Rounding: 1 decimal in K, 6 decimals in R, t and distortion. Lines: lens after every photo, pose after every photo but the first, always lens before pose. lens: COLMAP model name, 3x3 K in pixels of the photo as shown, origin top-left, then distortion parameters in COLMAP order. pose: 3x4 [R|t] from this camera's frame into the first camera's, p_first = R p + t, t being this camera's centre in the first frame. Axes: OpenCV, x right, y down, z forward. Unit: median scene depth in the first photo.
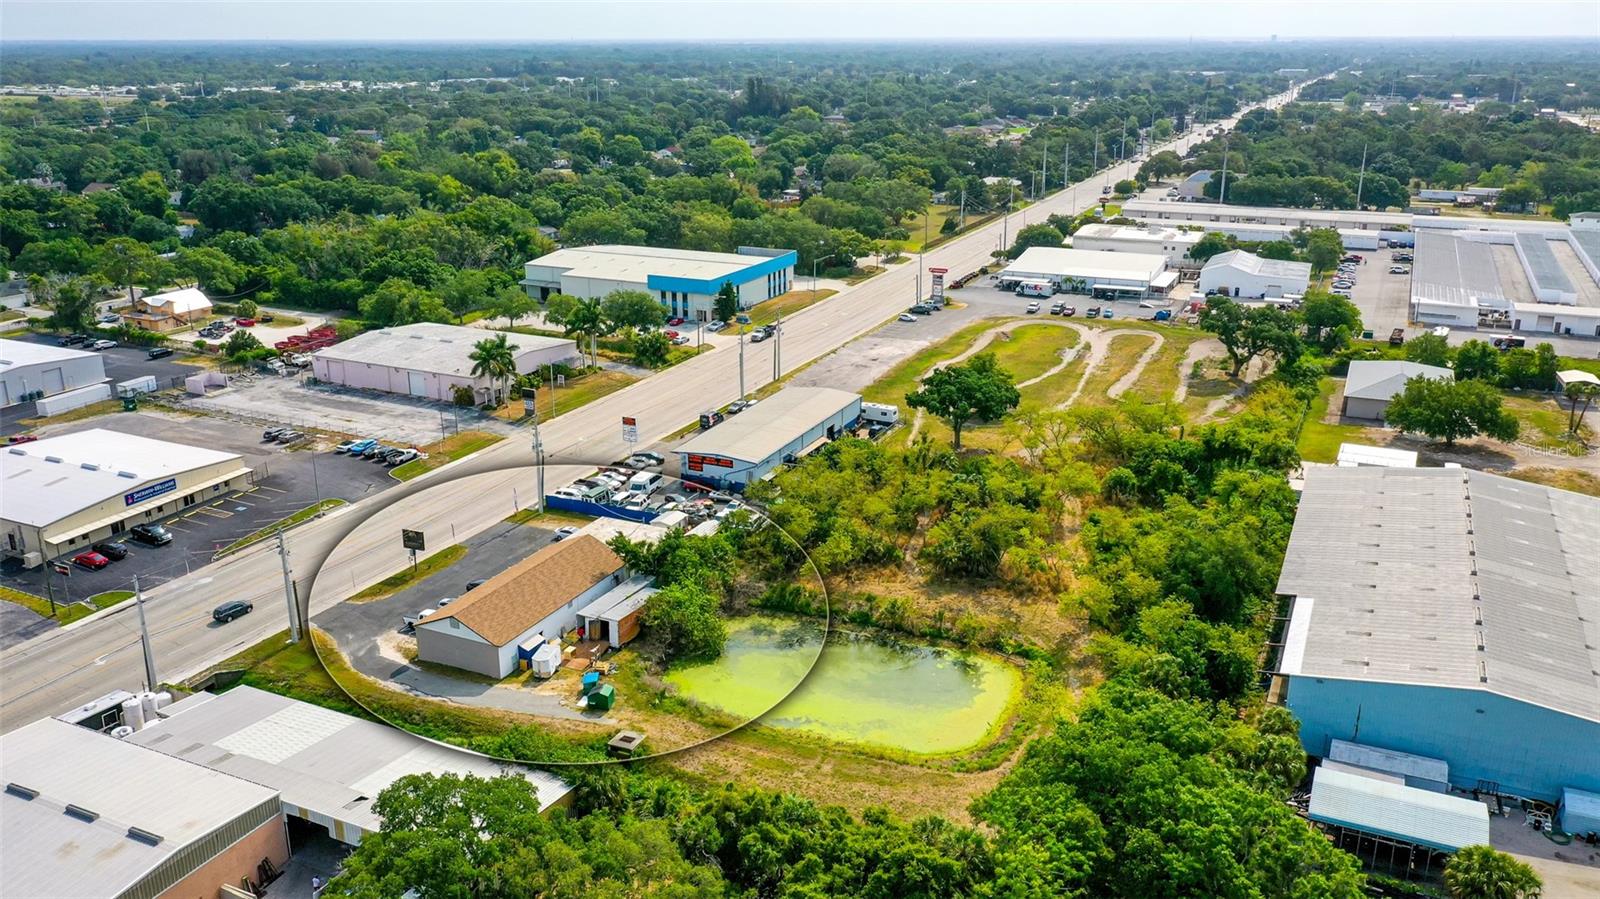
lens RADIAL K [[1251.5, 0, 800.0], [0, 1251.5, 449.5], [0, 0, 1]] dist [0.002791, -0.001084]
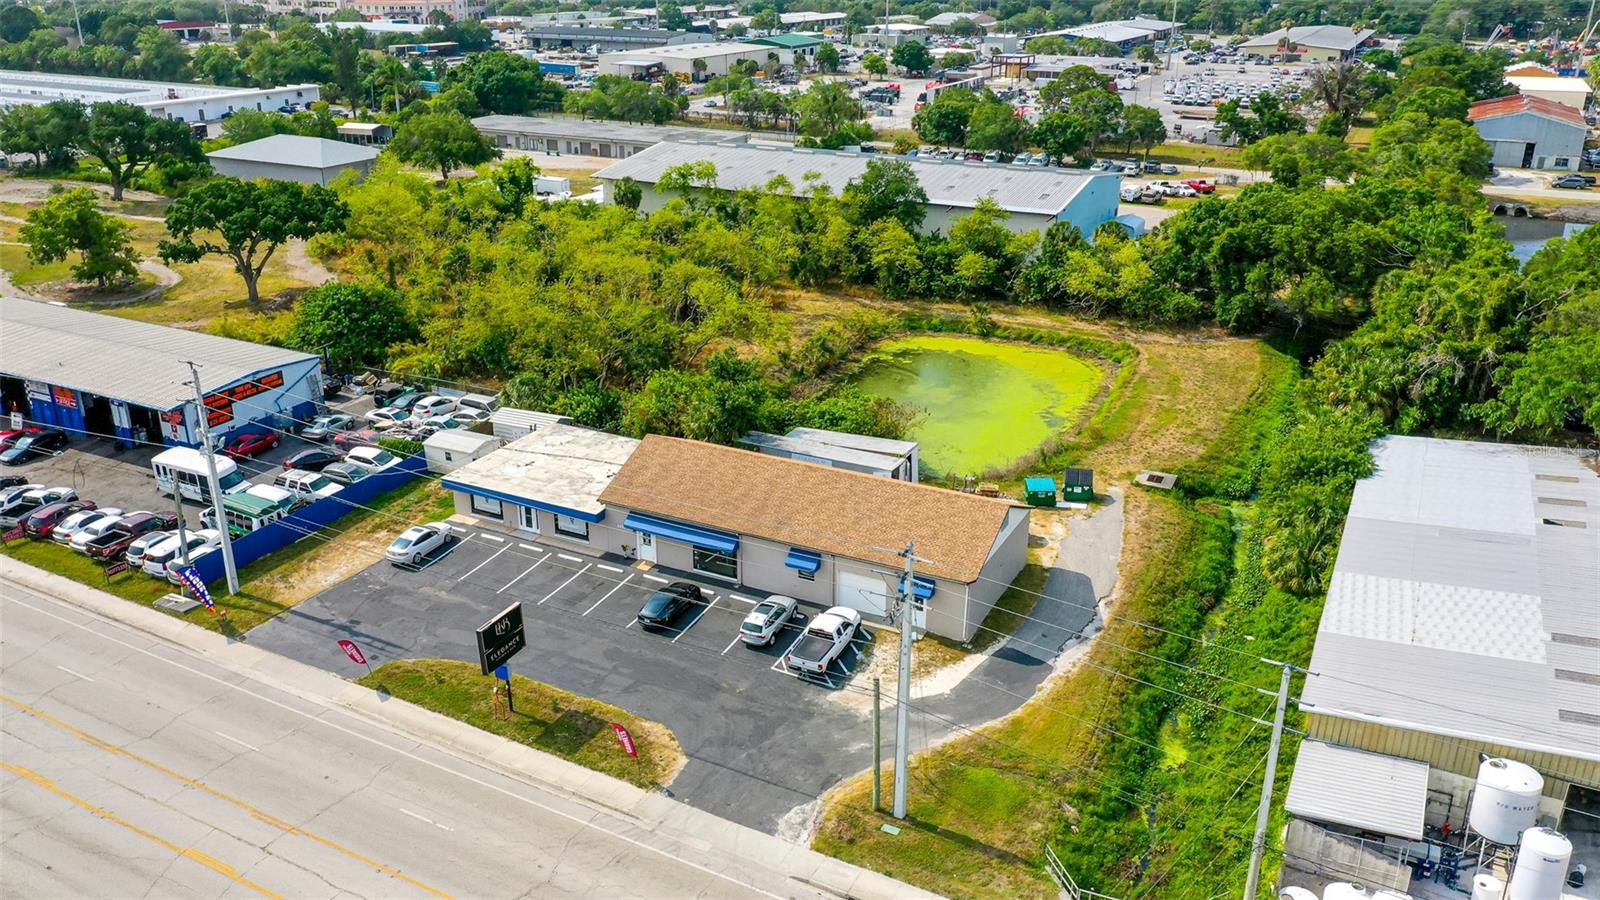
lens RADIAL K [[1251.5, 0, 800.0], [0, 1251.5, 450.0], [0, 0, 1]] dist [0.002791, -0.001084]
pose [[0.035651, -0.369639, 0.928491, -0.755981], [0.309448, 0.887503, 0.341439, -0.103137], [-0.950248, 0.275147, 0.146024, 0.960239]]
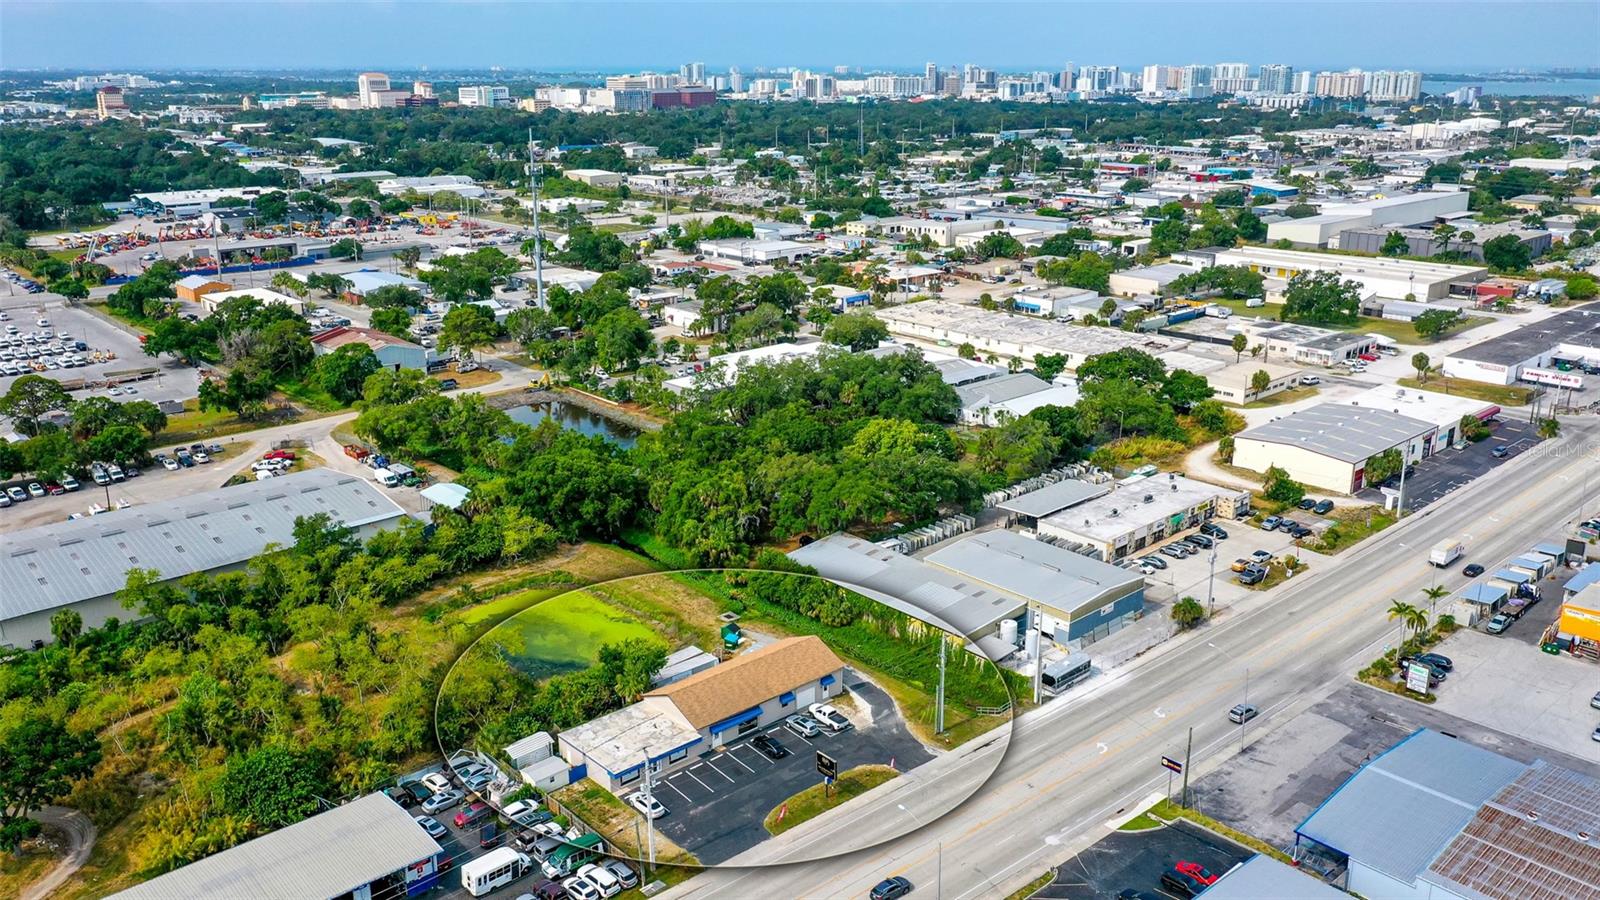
lens RADIAL K [[1259.8, 0, 800.0], [0, 1259.8, 450.0], [0, 0, 1]] dist [-0.001507, 0.003345]
pose [[-0.921974, -0.114981, 0.369789, -0.693992], [0.119142, 0.824366, 0.553376, -0.720047], [-0.368469, 0.554256, -0.746345, 1.798890]]
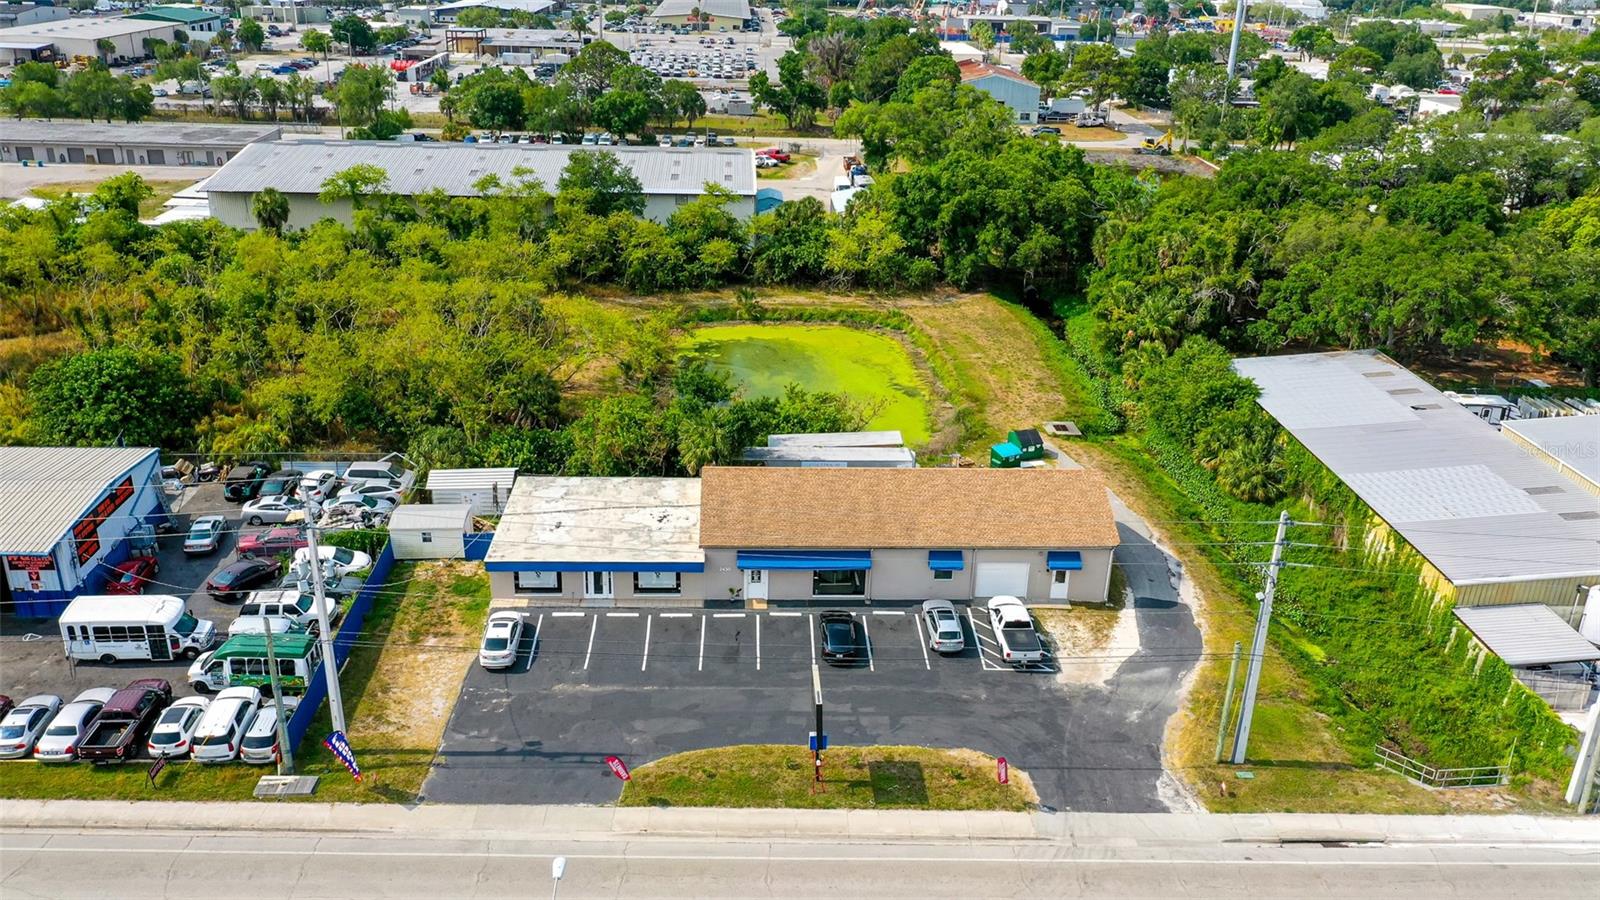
lens RADIAL K [[1251.5, 0, 800.0], [0, 1251.5, 450.0], [0, 0, 1]] dist [0.002791, -0.001084]
pose [[-0.463612, -0.353188, 0.812602, -0.669926], [0.250413, 0.827500, 0.502531, -0.206503], [-0.849916, 0.436465, -0.295196, 1.244726]]
